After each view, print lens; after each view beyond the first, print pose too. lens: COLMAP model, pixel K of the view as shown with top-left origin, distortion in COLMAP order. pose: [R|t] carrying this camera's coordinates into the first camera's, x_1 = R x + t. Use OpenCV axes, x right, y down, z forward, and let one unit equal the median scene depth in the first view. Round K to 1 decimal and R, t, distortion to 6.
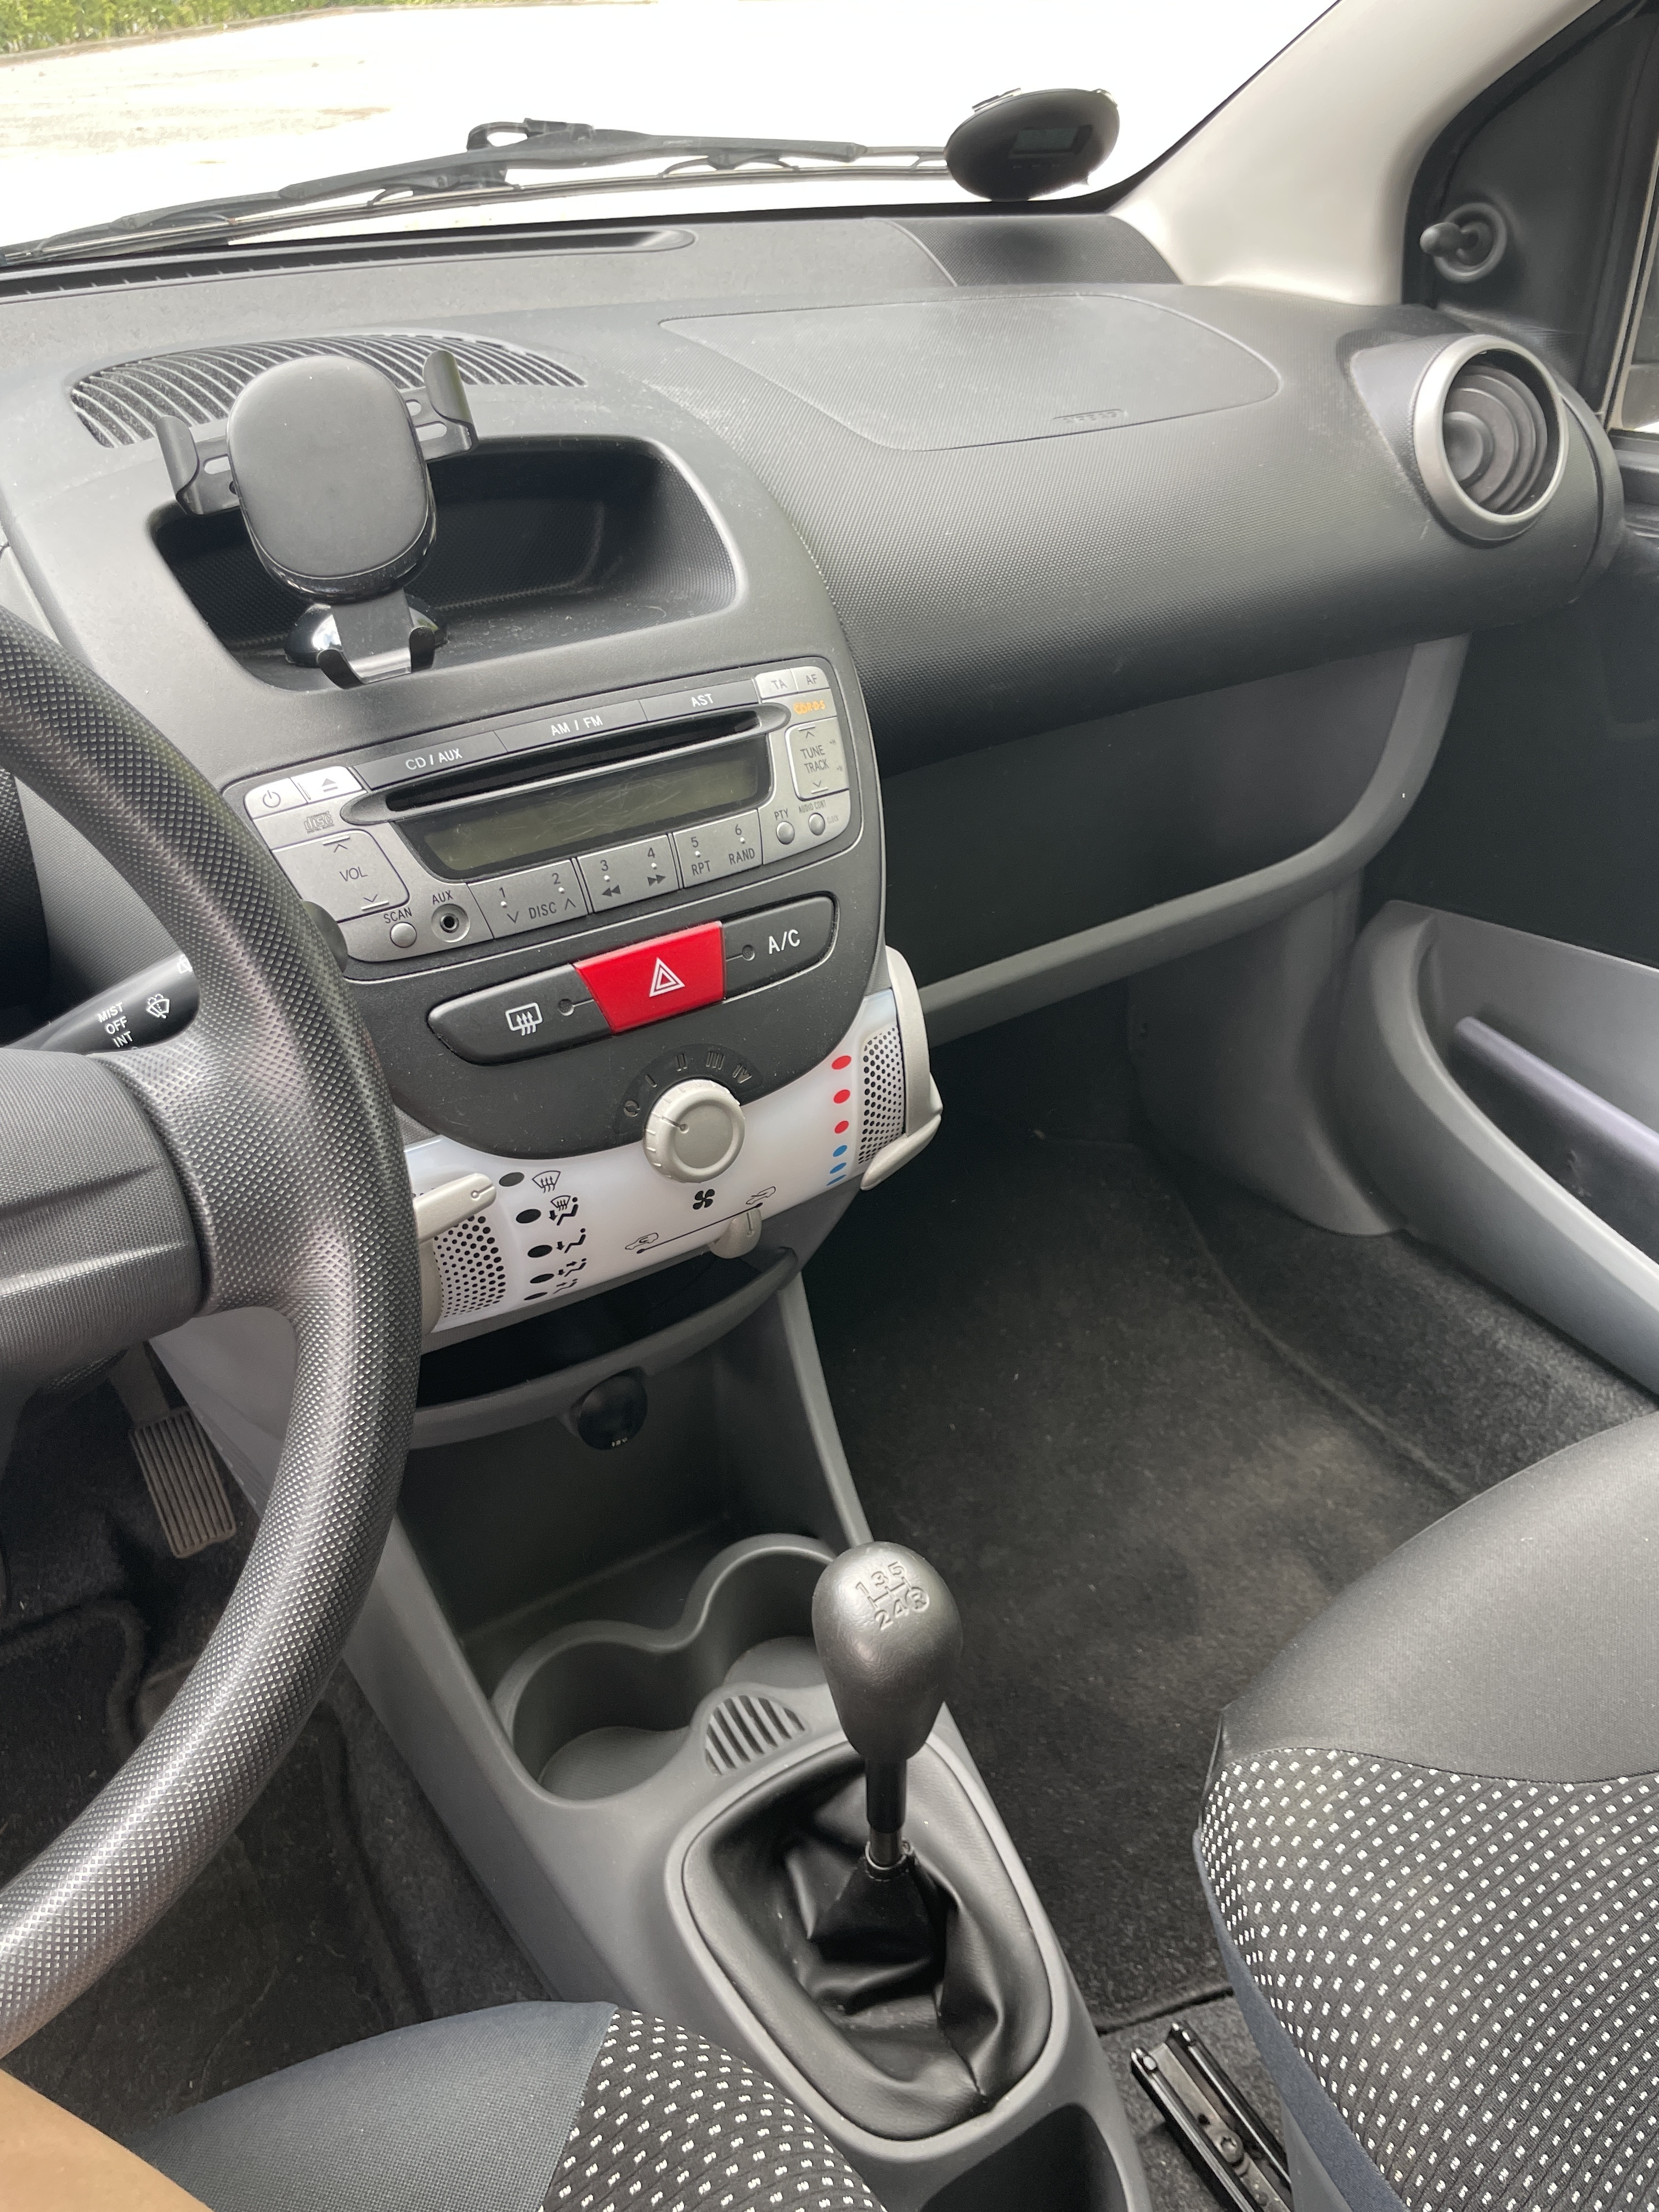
lens RADIAL K [[1698.7, 0, 817.4], [0, 1698.7, 1148.0], [0, 0, 1]] dist [0.059542, -0.087446]
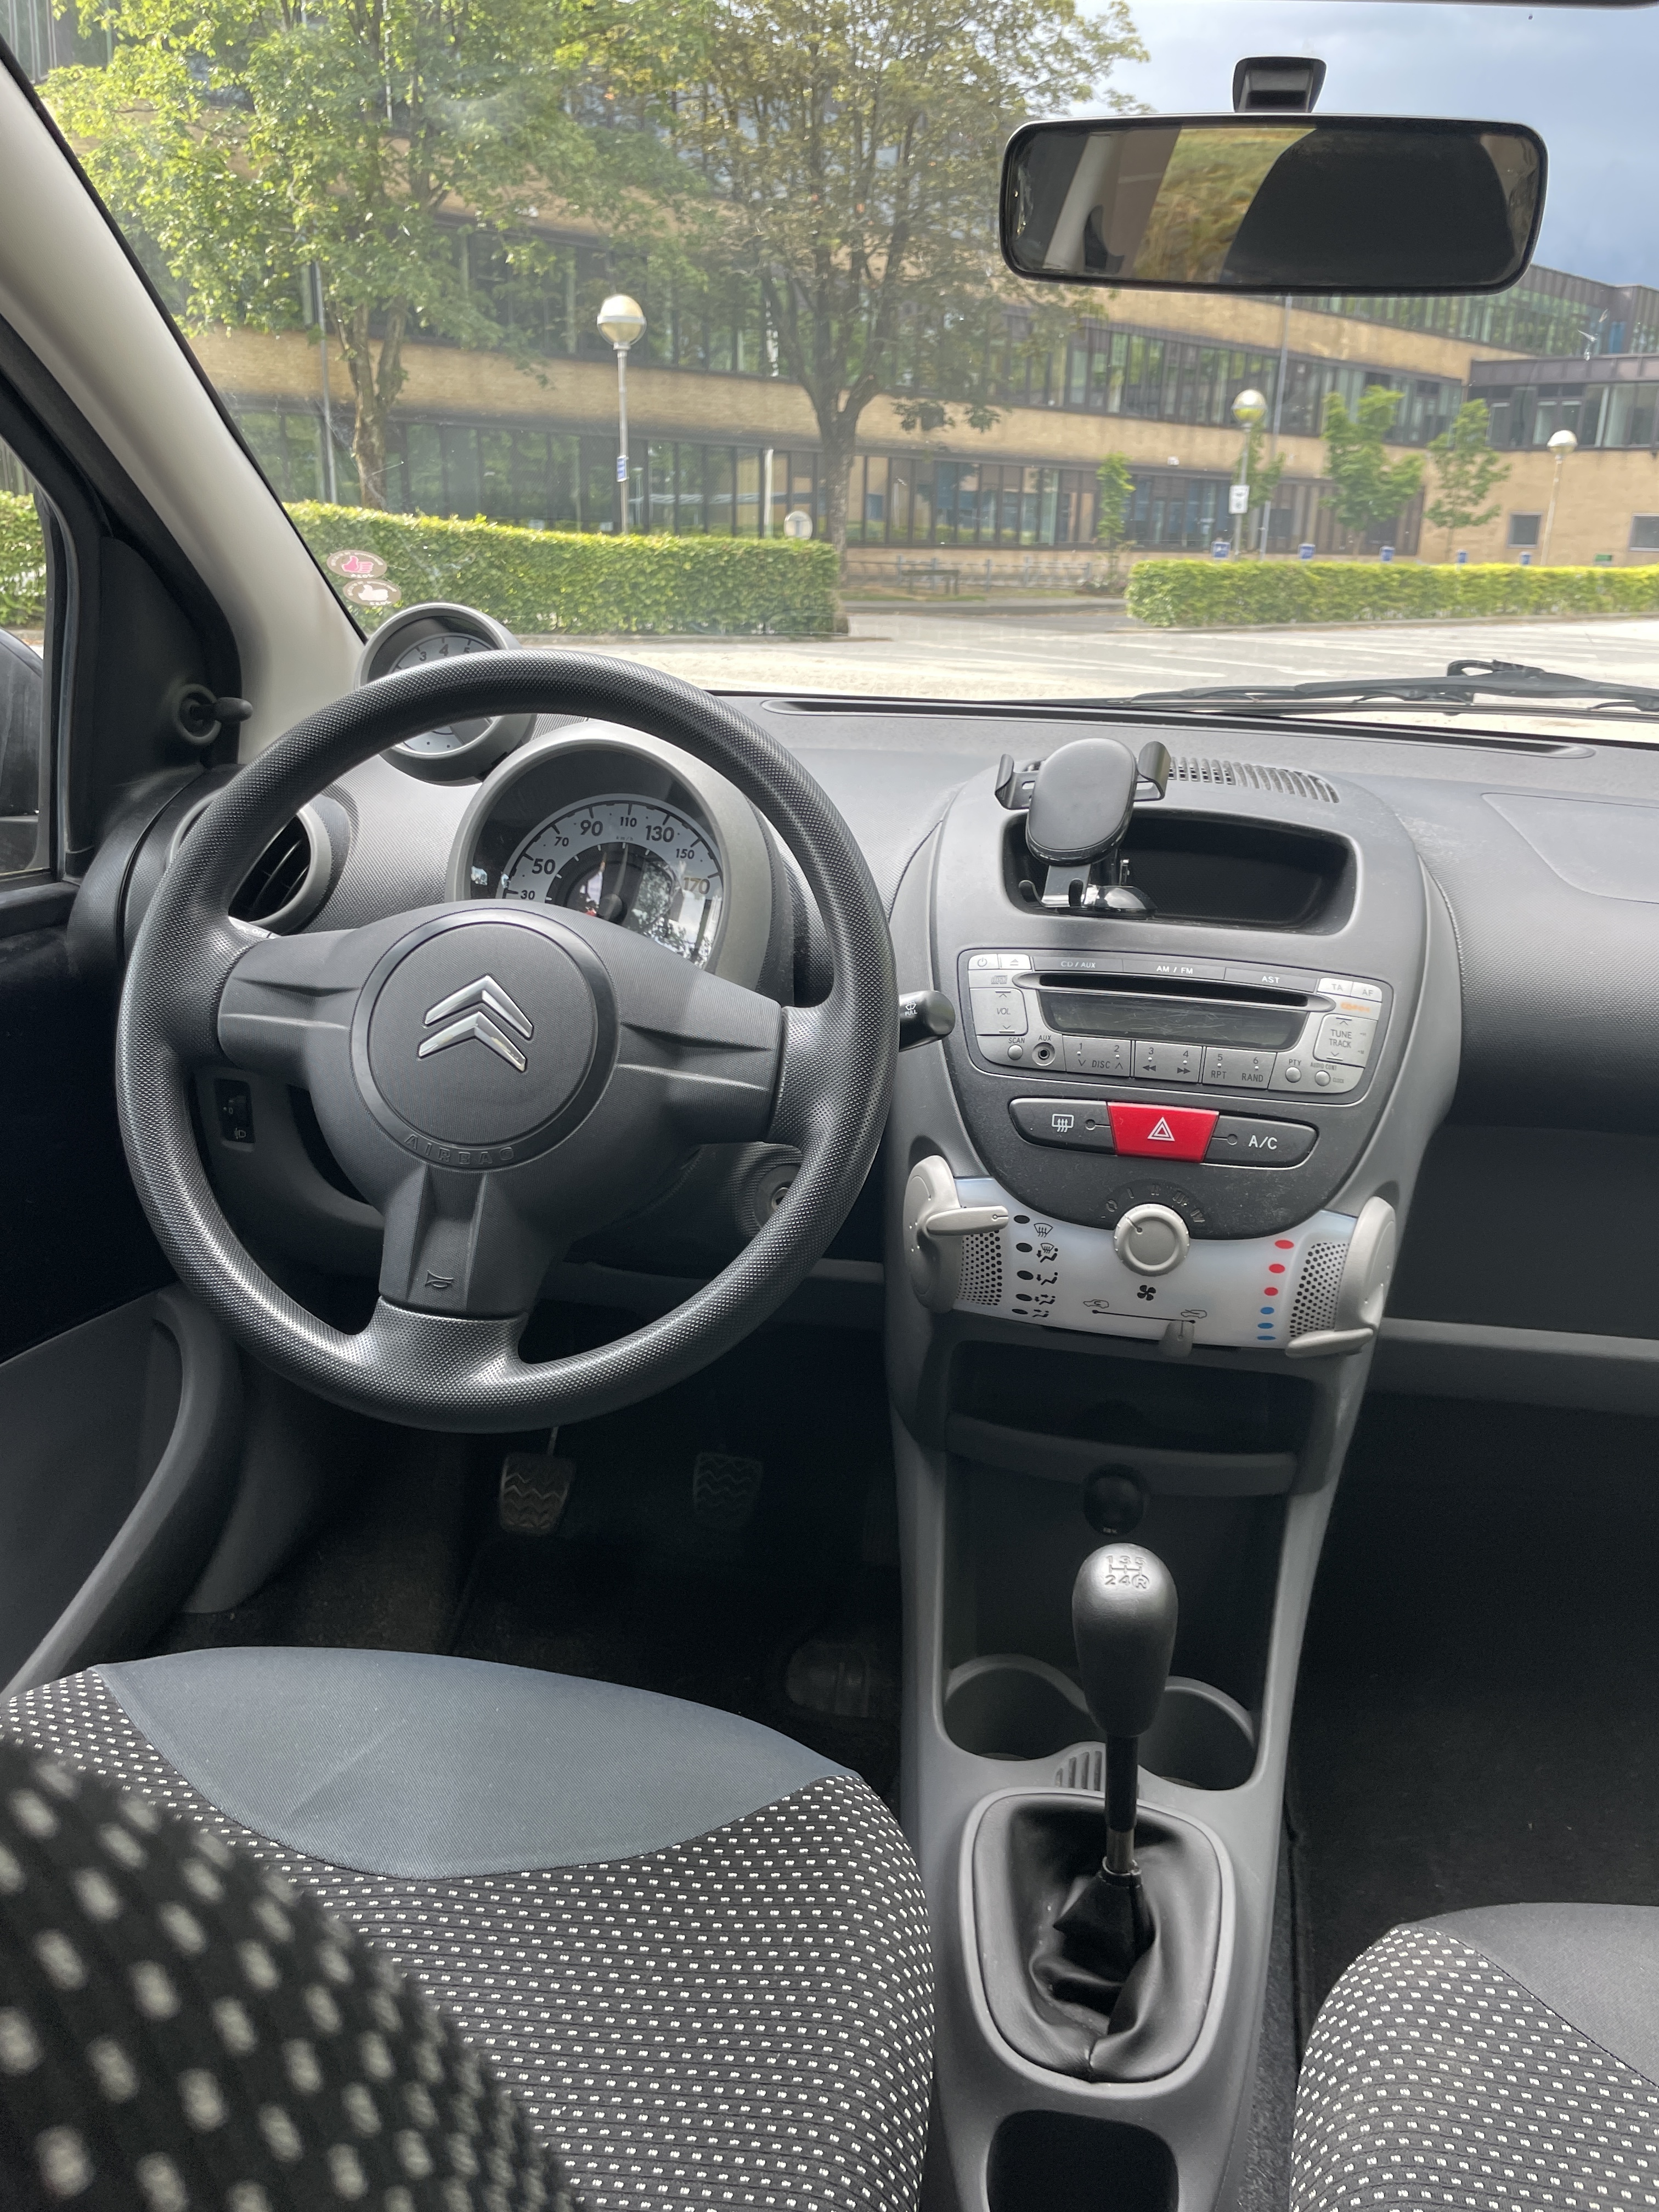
lens RADIAL K [[1698.7, 0, 817.4], [0, 1698.7, 1148.0], [0, 0, 1]] dist [0.059542, -0.087446]
pose [[0.742932, 0.262978, -0.615544, 0.603671], [-0.420433, 0.898892, -0.123410, 0.223829], [0.520853, 0.350480, 0.778380, -0.318892]]
